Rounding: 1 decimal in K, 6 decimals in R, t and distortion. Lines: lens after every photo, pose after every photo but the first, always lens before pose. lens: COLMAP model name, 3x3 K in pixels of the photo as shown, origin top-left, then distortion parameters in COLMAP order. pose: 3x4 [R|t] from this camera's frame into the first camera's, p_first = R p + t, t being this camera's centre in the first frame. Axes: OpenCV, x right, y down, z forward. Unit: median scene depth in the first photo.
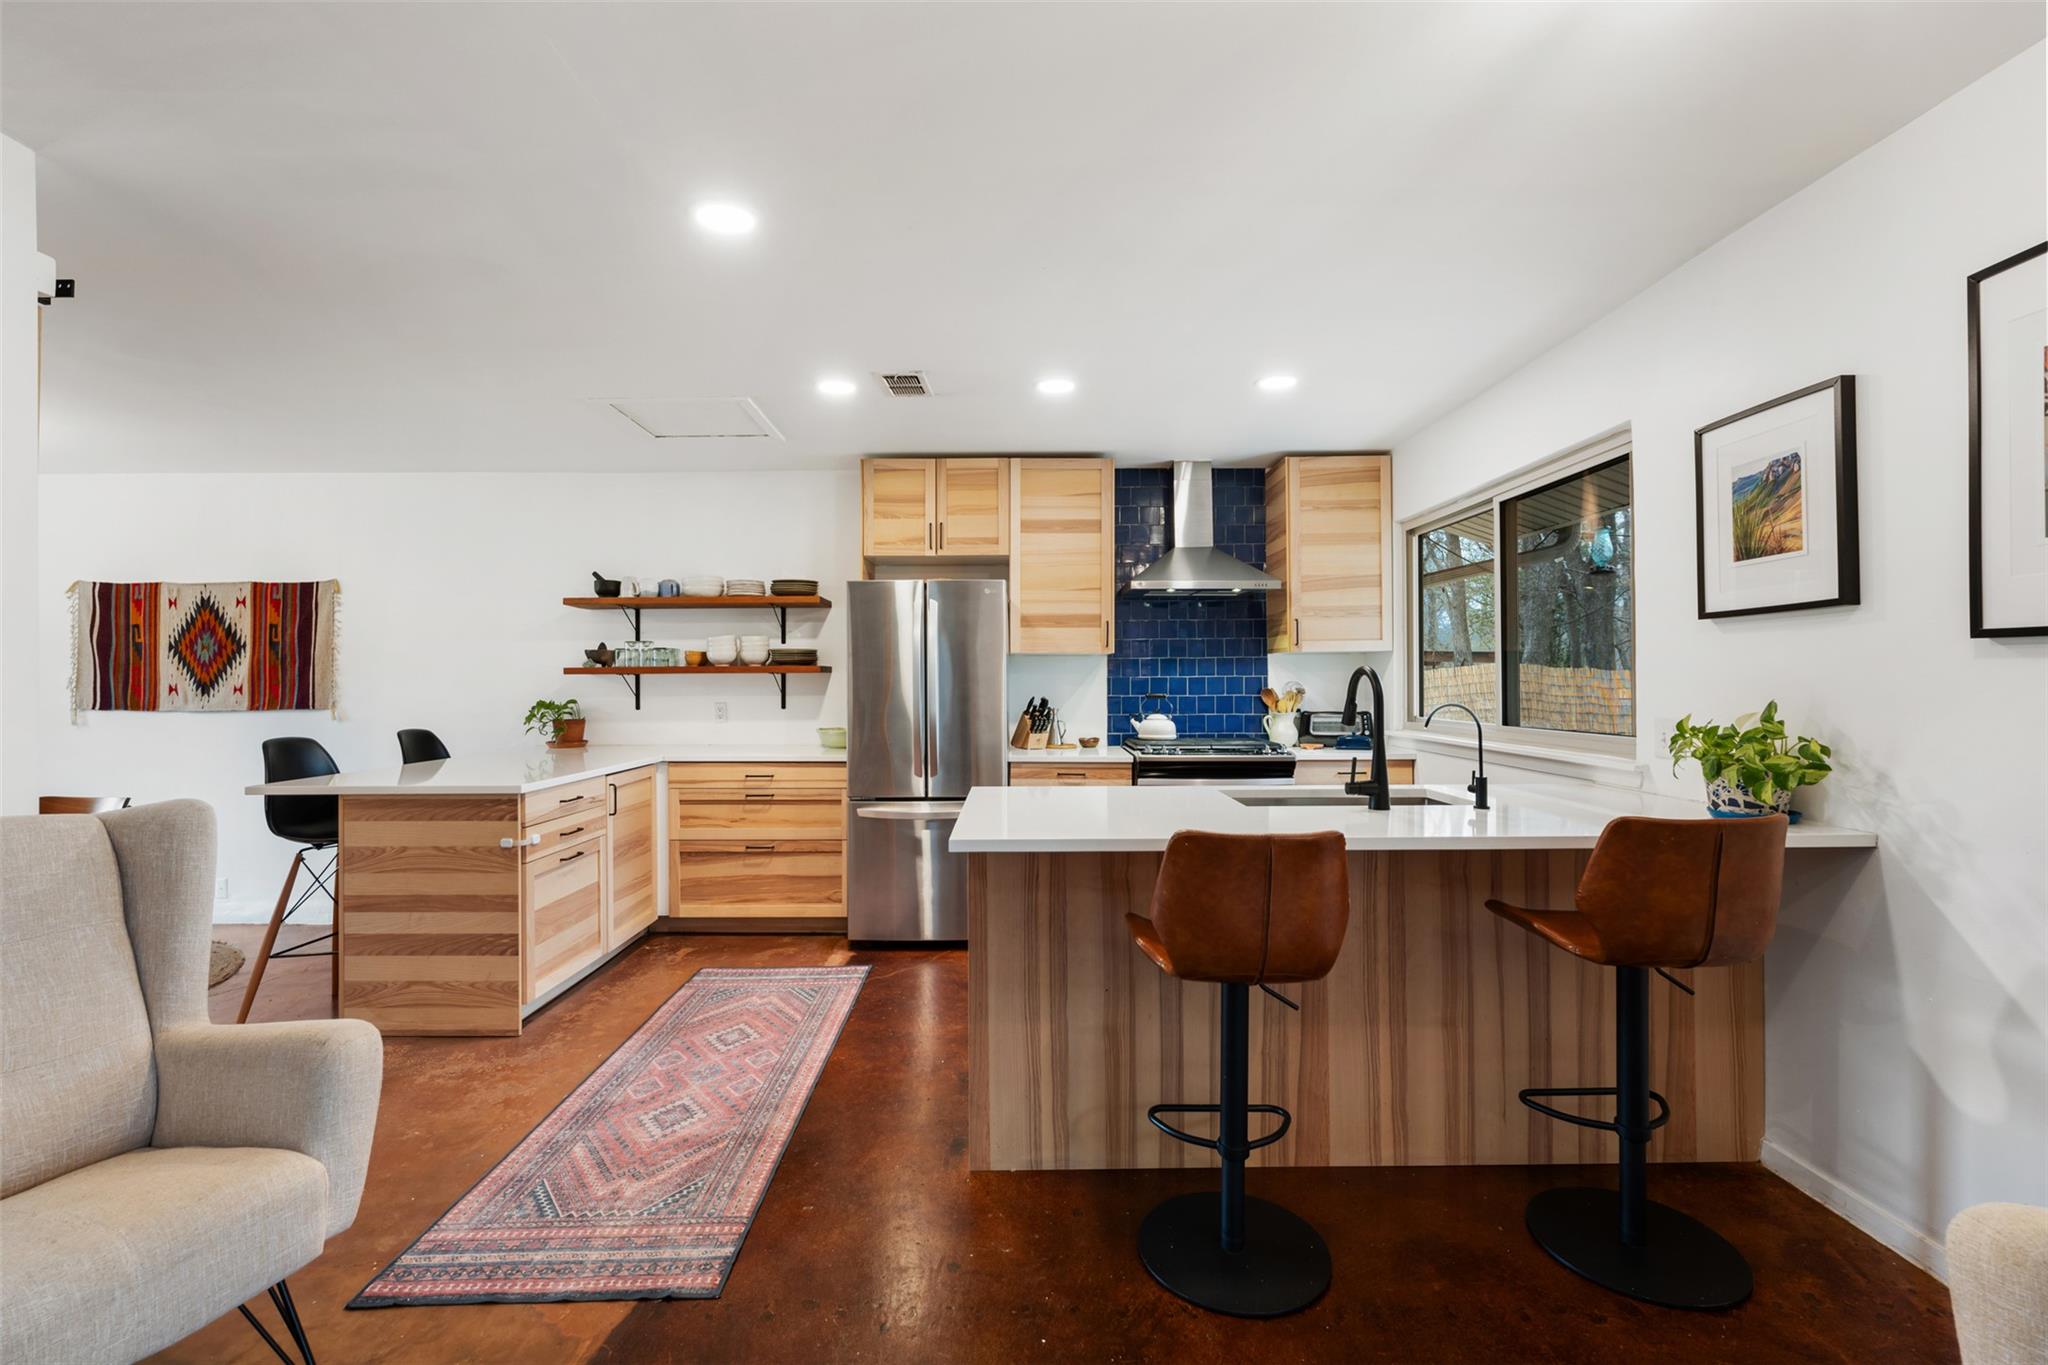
lens RADIAL K [[884.8, 0, 1022.8], [0, 884.8, 679.5], [0, 0, 1]] dist [-0.001372, -0.000206]
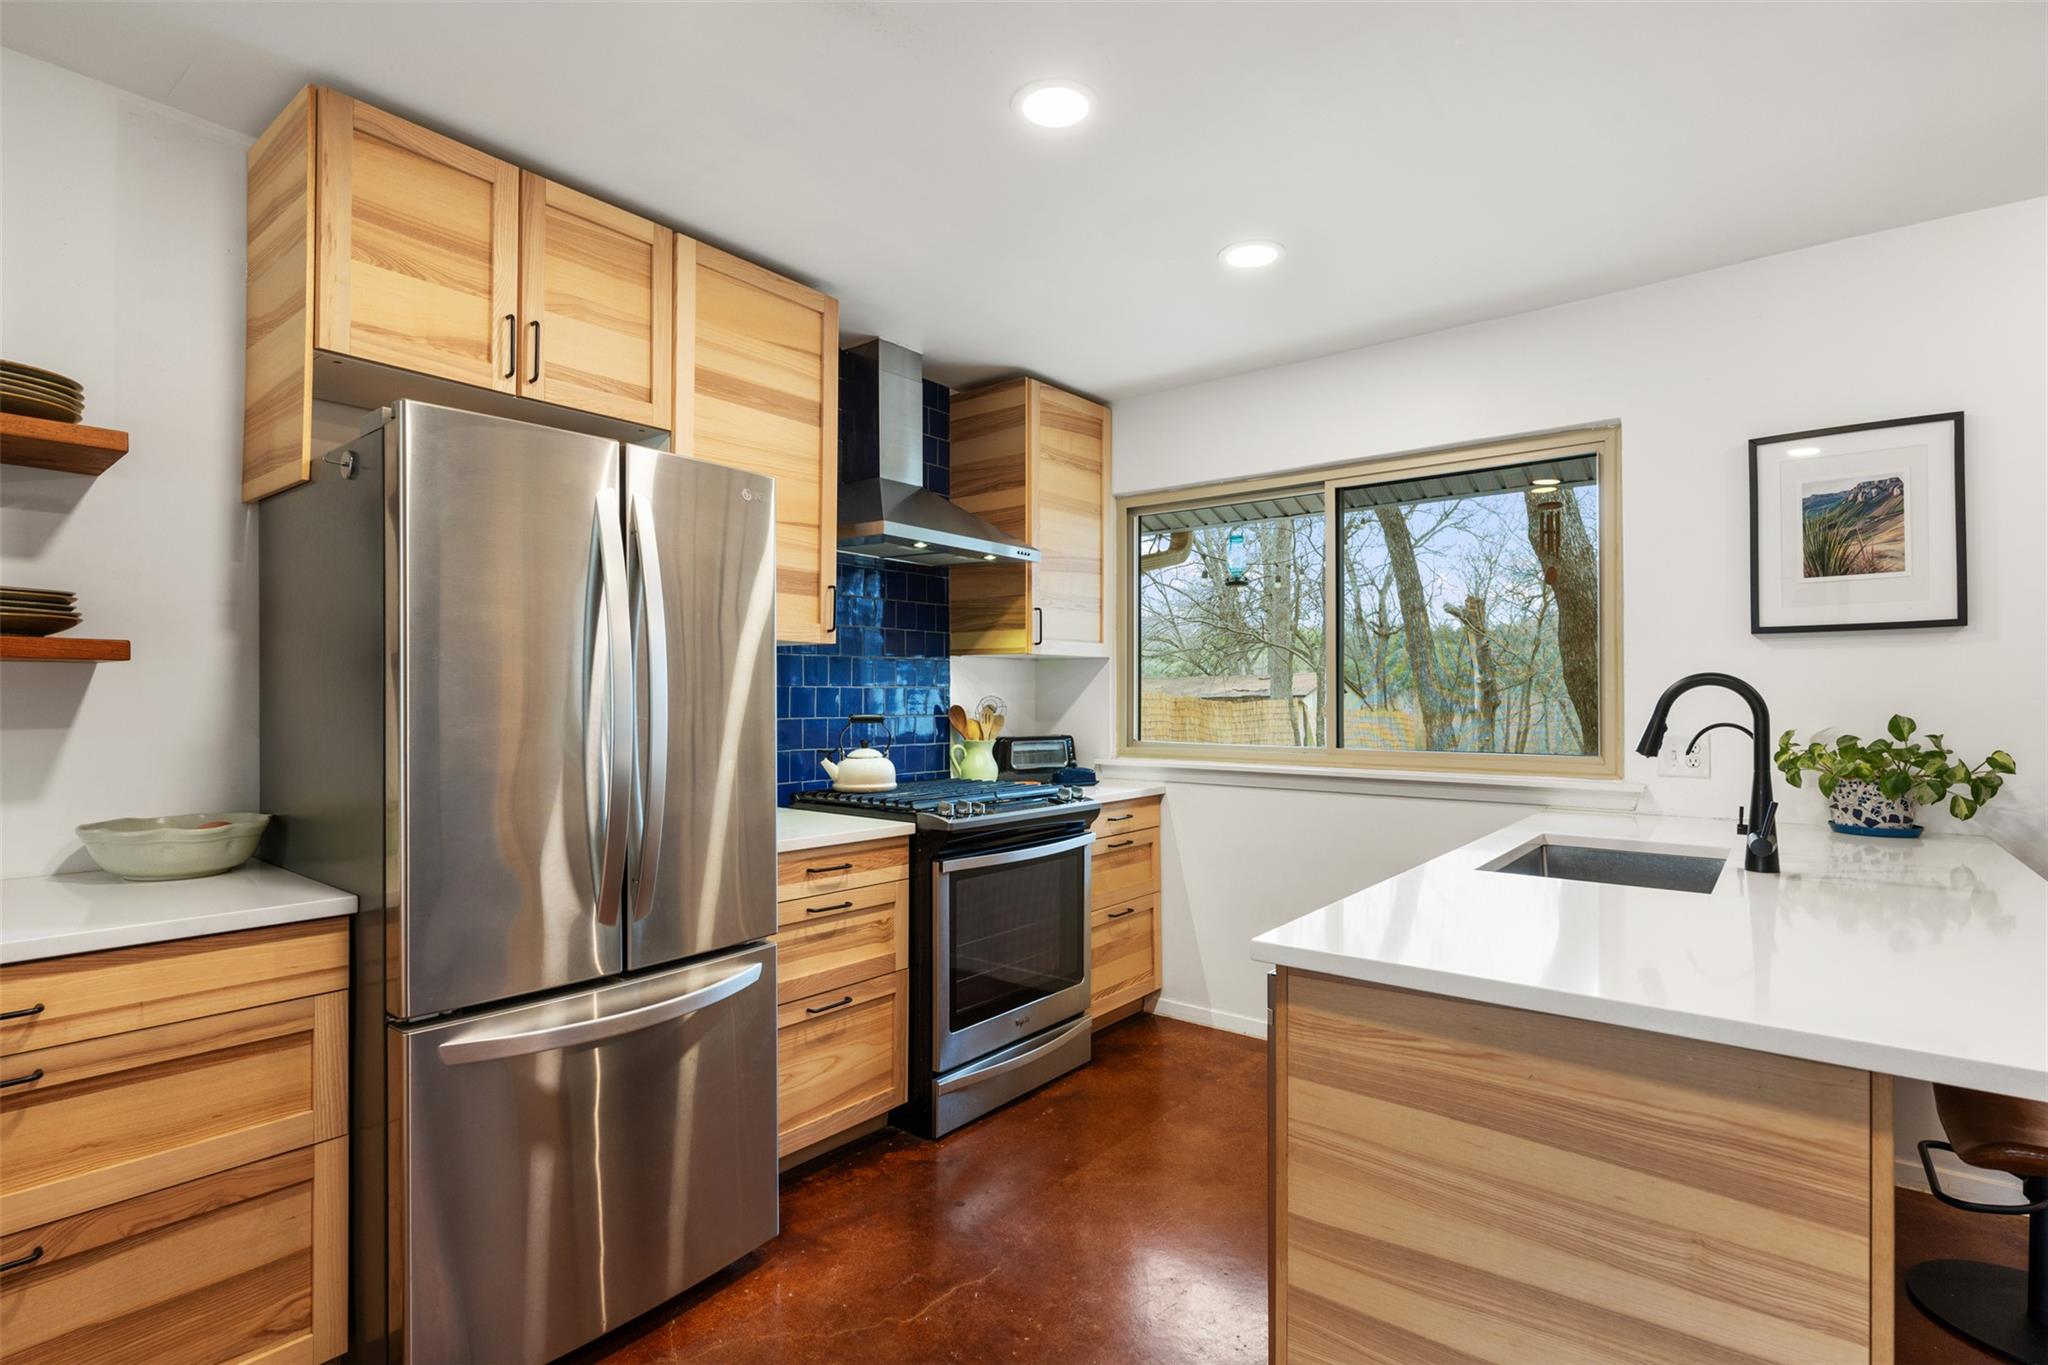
lens RADIAL K [[988.7, 0, 1023.5], [0, 988.7, 692.3], [0, 0, 1]] dist [-0.001573, -0.000147]
pose [[0.619793, 0.008877, 0.784715, -0.337183], [-0.005757, 0.999961, -0.006765, 0.005315], [-0.784744, -0.000325, 0.619820, 0.541570]]
